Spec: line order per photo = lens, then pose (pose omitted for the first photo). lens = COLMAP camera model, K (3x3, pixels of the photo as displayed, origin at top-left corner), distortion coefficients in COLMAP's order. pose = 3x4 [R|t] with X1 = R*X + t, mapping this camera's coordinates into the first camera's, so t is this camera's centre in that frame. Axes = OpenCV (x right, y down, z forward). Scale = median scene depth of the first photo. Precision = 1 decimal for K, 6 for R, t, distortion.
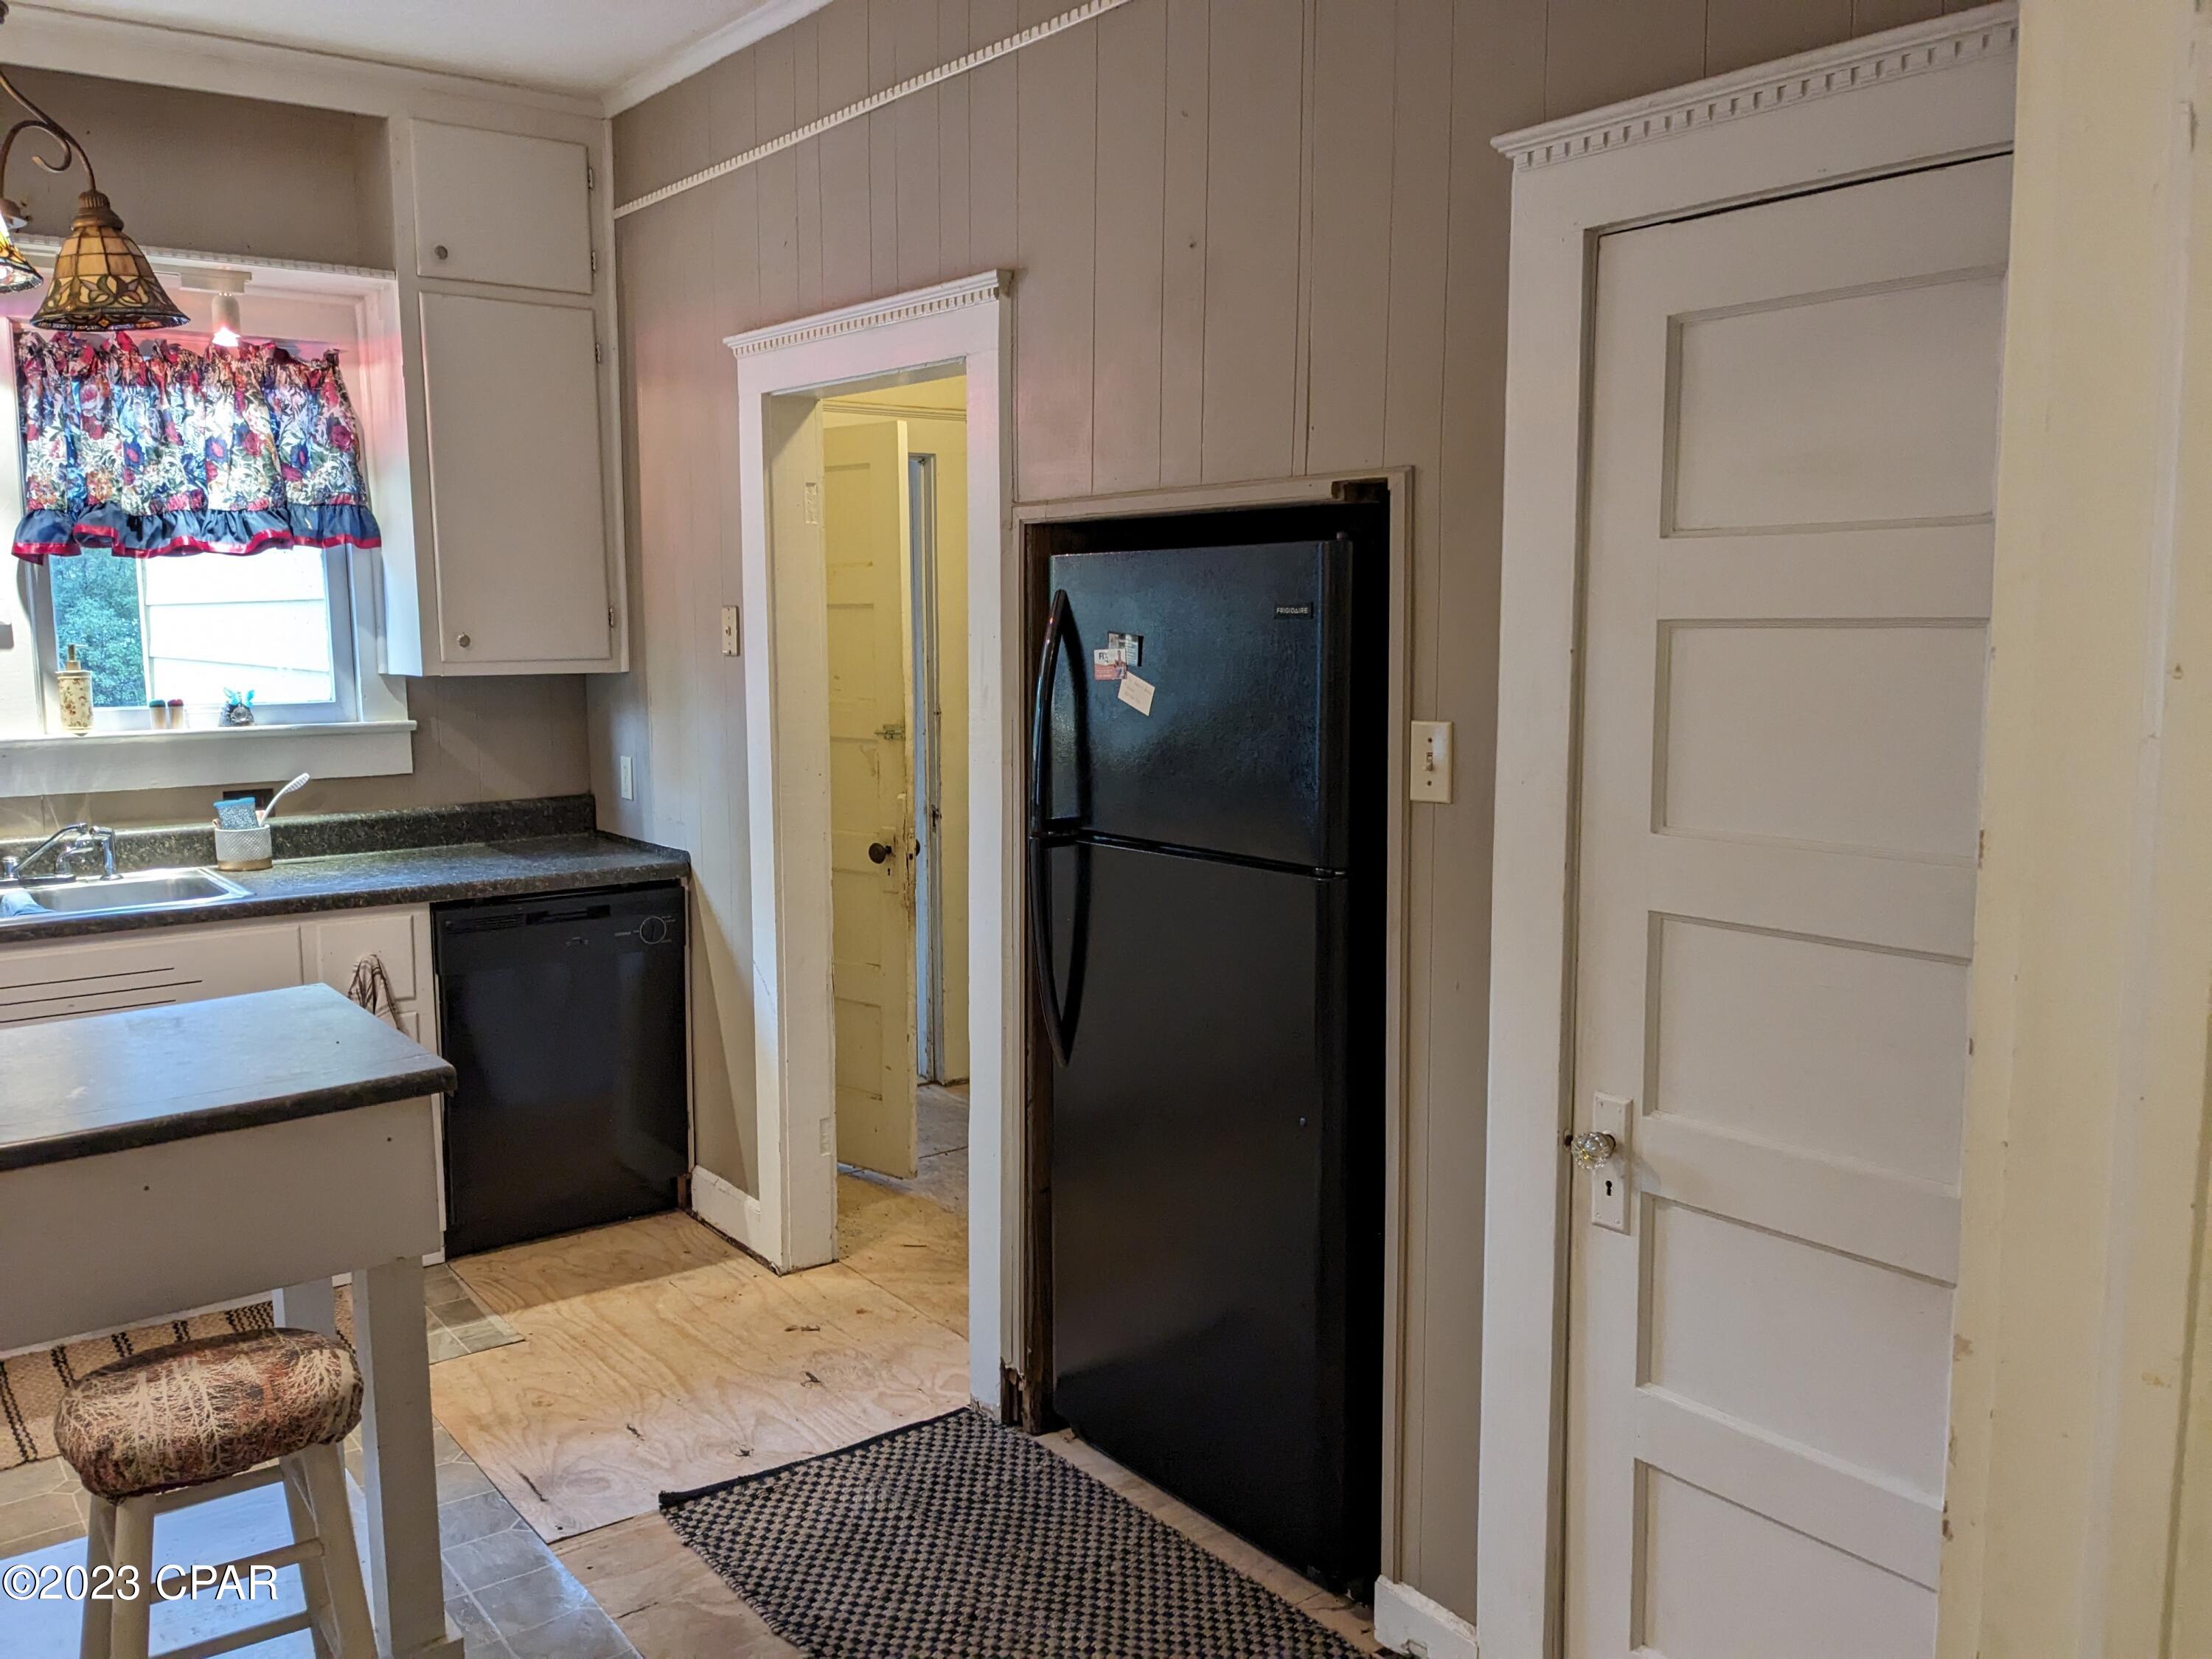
lens RADIAL K [[1760.5, 0, 1104.2], [0, 1760.5, 819.4], [0, 0, 1]] dist [0.024328, -0.038739]
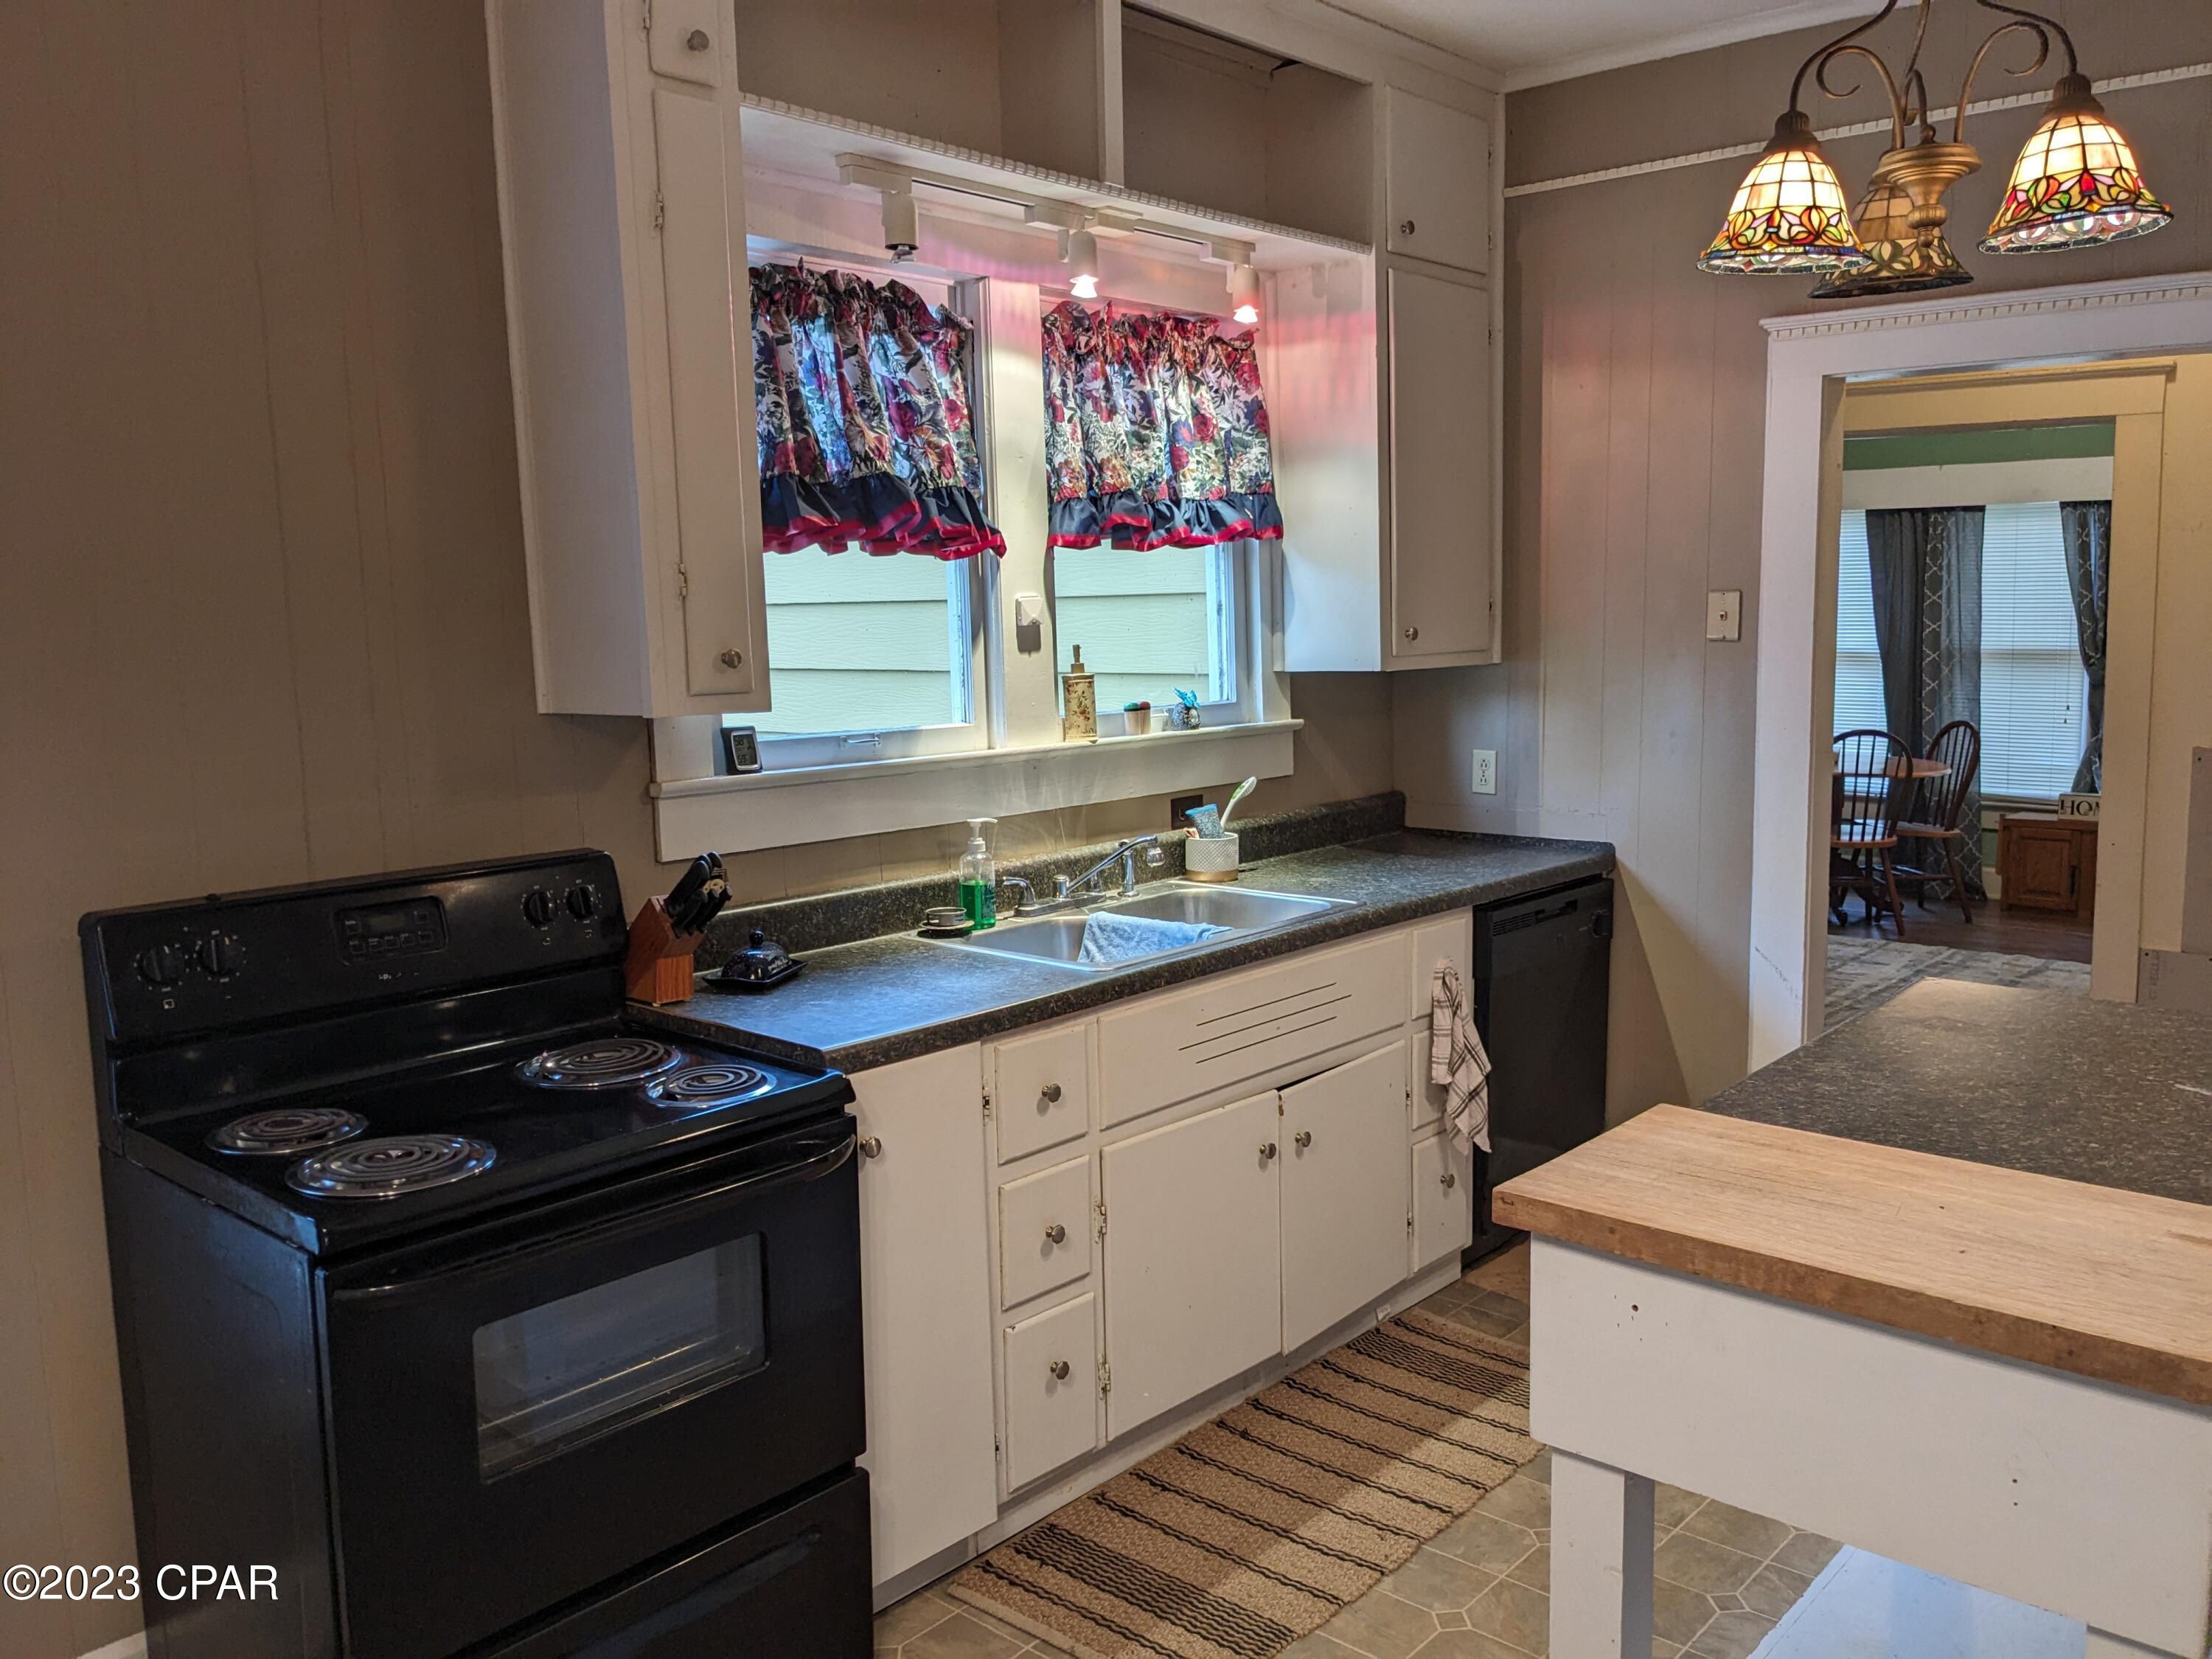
lens RADIAL K [[1760.5, 0, 1112.1], [0, 1760.5, 837.1], [0, 0, 1]] dist [0.024328, -0.038739]
pose [[0.981396, -0.039714, 0.187843, -0.717408], [0.037915, 0.999194, 0.013162, -0.009187], [-0.188214, -0.005795, 0.982111, 0.085850]]
